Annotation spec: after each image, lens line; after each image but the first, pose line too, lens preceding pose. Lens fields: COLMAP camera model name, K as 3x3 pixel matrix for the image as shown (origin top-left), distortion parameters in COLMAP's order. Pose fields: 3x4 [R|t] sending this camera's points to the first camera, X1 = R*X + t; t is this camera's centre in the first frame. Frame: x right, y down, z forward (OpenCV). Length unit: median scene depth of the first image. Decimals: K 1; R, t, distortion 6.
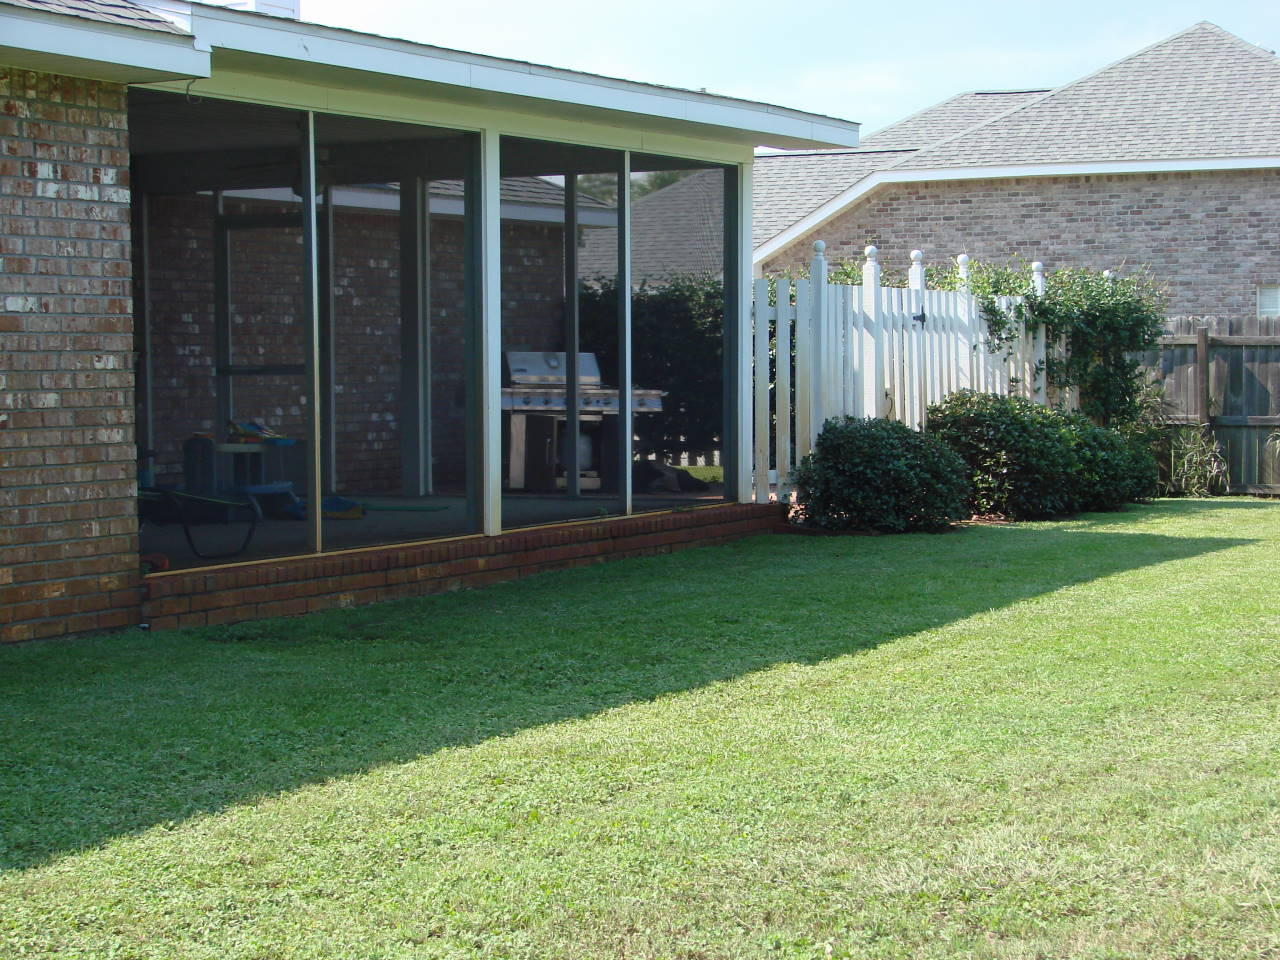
lens RADIAL K [[2745.0, 0, 640.0], [0, 2745.0, 480.0], [0, 0, 1]] dist [0.019534, 0.286787]
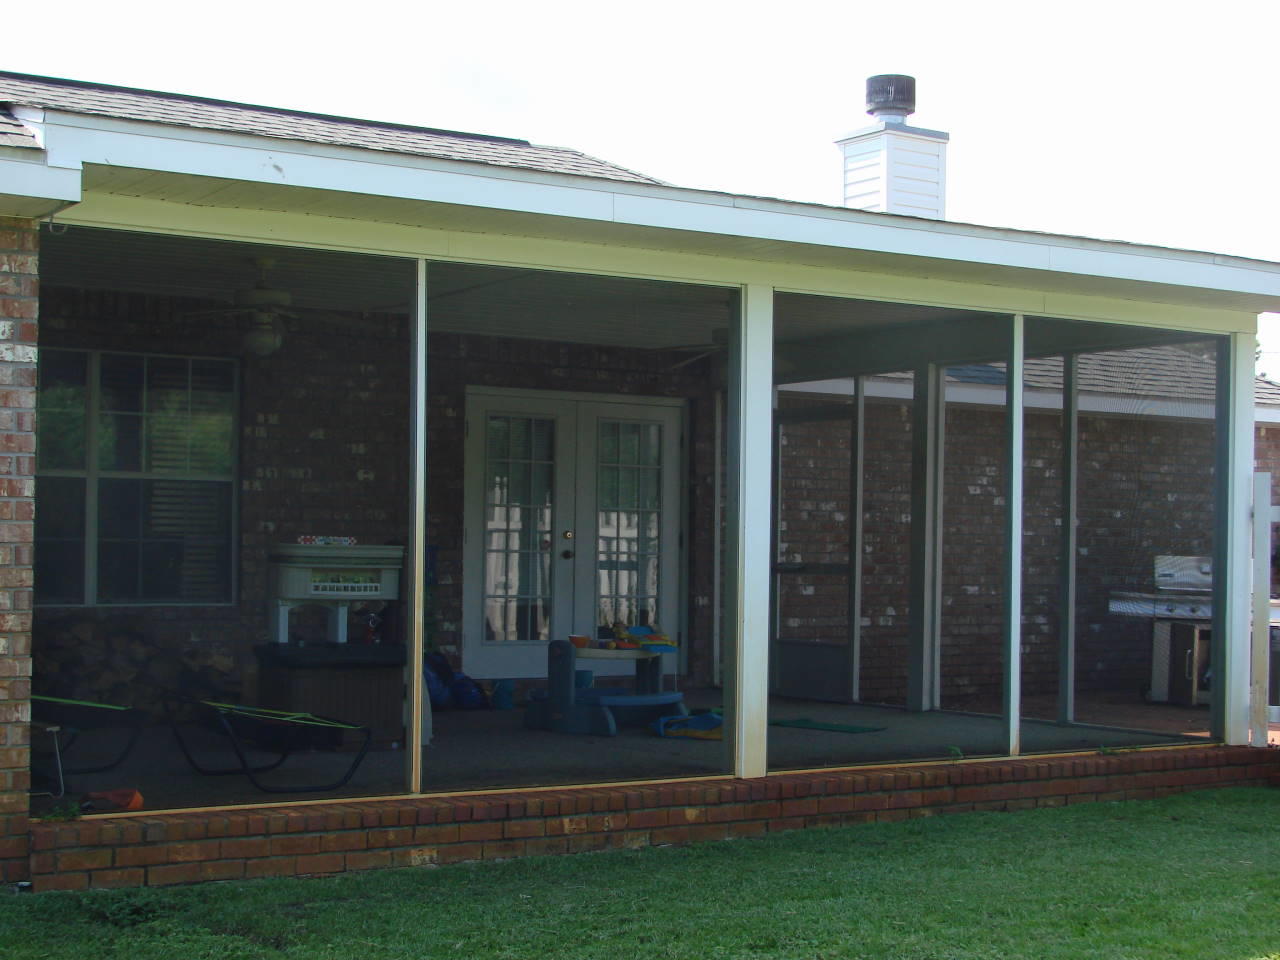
lens RADIAL K [[2076.4, 0, 640.0], [0, 2076.4, 480.0], [0, 0, 1]] dist [0.021316, 0.156508]
pose [[0.873739, 0.002625, -0.486388, 0.172962], [-0.041280, 0.996778, -0.068774, -0.019156], [0.484640, 0.080169, 0.871032, 0.345018]]
